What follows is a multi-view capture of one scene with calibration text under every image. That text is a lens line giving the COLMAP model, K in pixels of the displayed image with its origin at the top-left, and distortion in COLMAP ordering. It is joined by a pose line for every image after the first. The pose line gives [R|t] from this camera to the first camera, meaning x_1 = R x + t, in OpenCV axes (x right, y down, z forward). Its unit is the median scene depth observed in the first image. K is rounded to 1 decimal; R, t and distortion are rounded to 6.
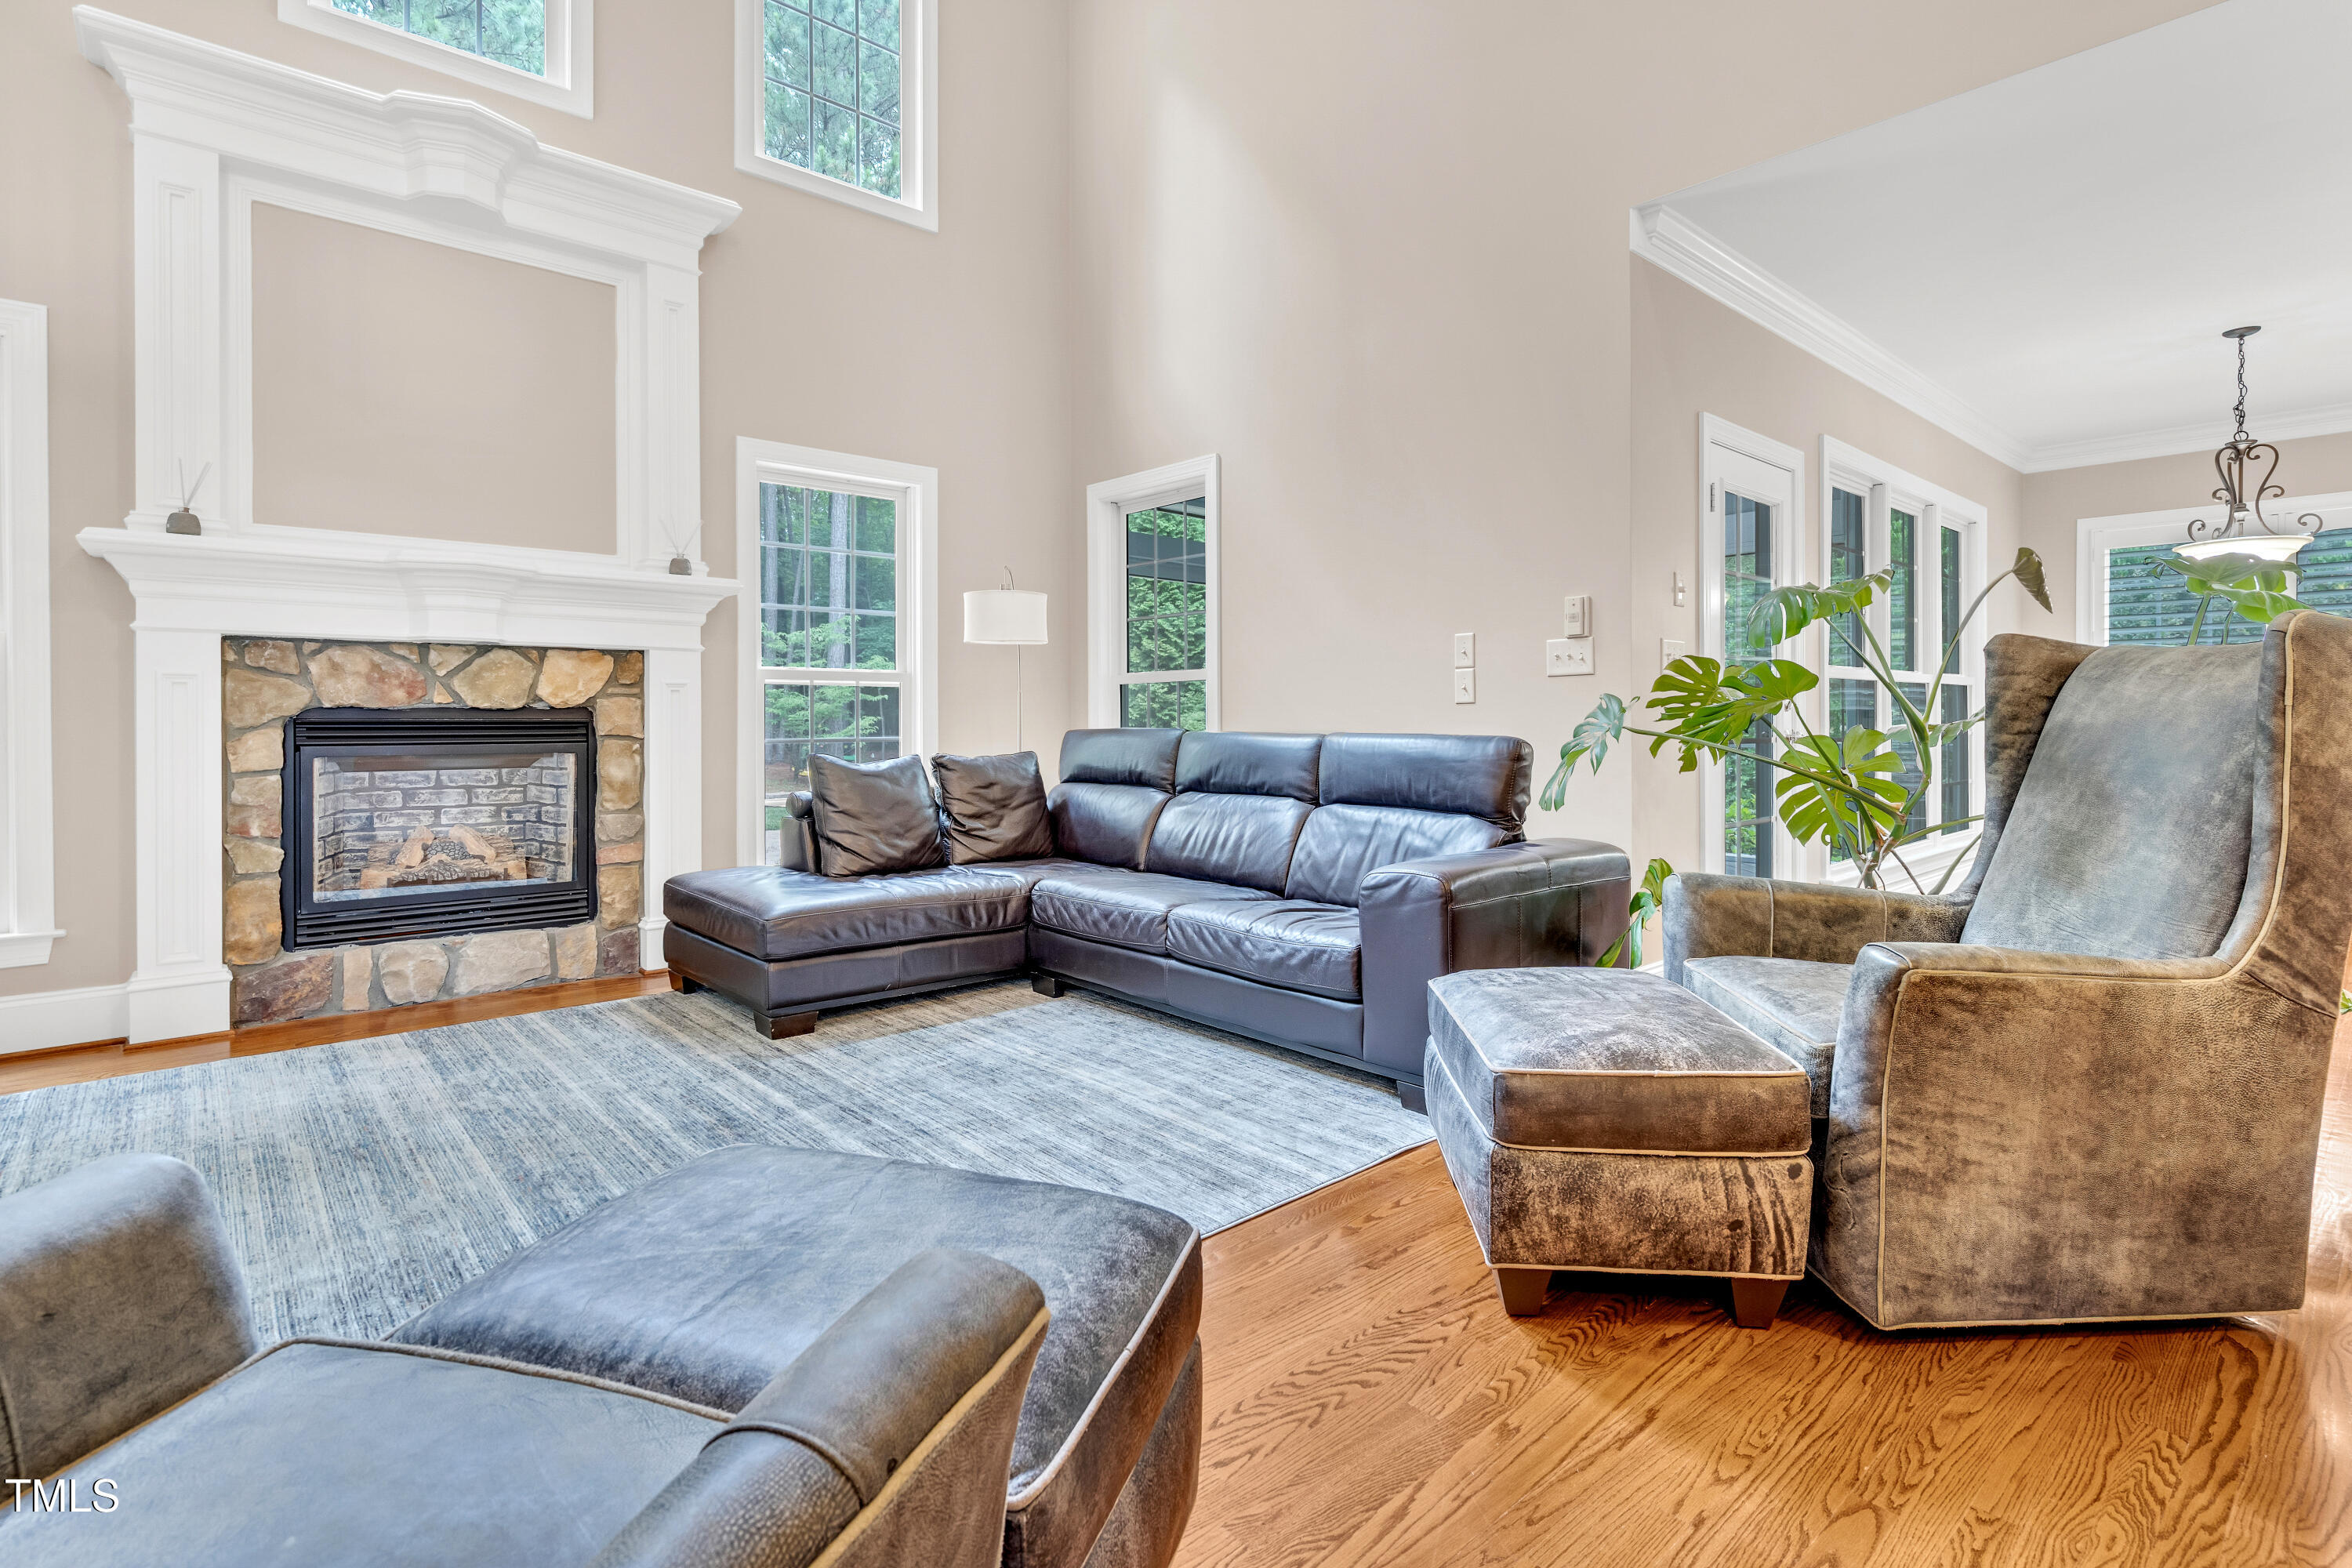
lens RADIAL K [[1119.6, 0, 1159.8], [0, 1119.6, 726.7], [0, 0, 1]] dist [-0.001803, 0.001322]
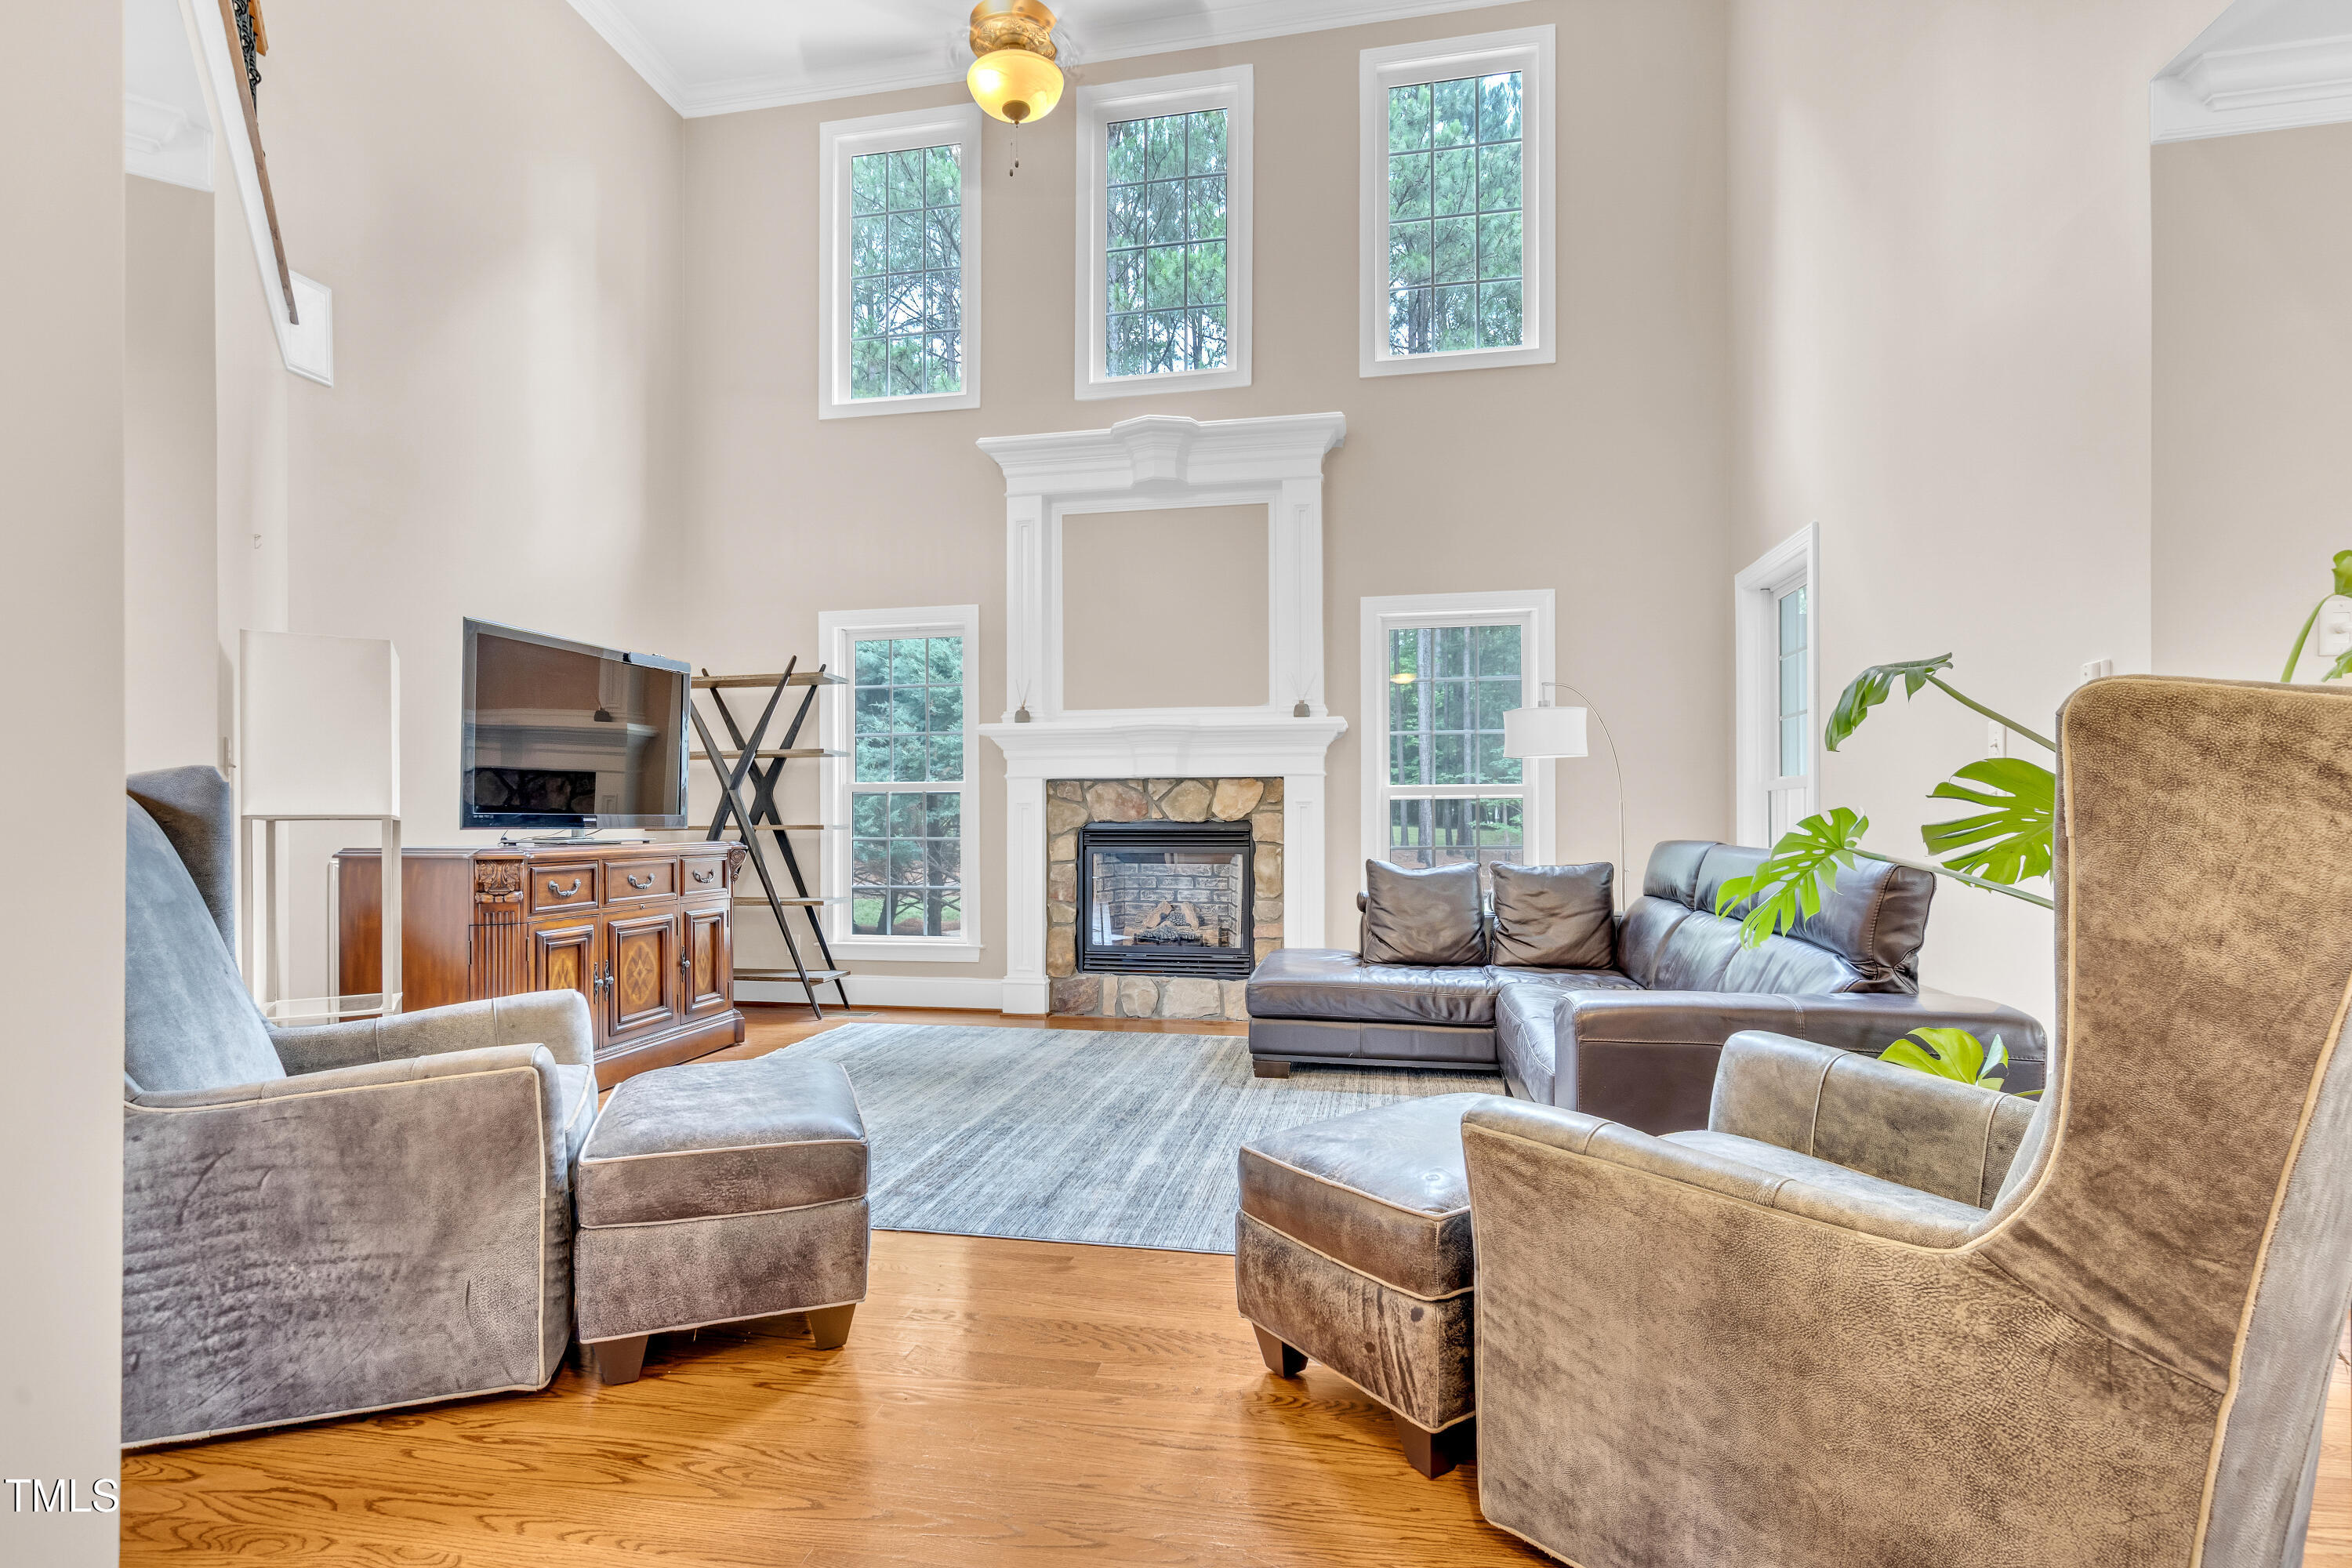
lens RADIAL K [[1119.6, 0, 1174.6], [0, 1119.6, 828.9], [0, 0, 1]] dist [-0.001803, 0.001322]
pose [[0.611100, 0.004305, -0.791542, 0.677730], [-0.004531, 0.999988, 0.001941, -0.012650], [0.791541, 0.002400, 0.611112, 0.137180]]
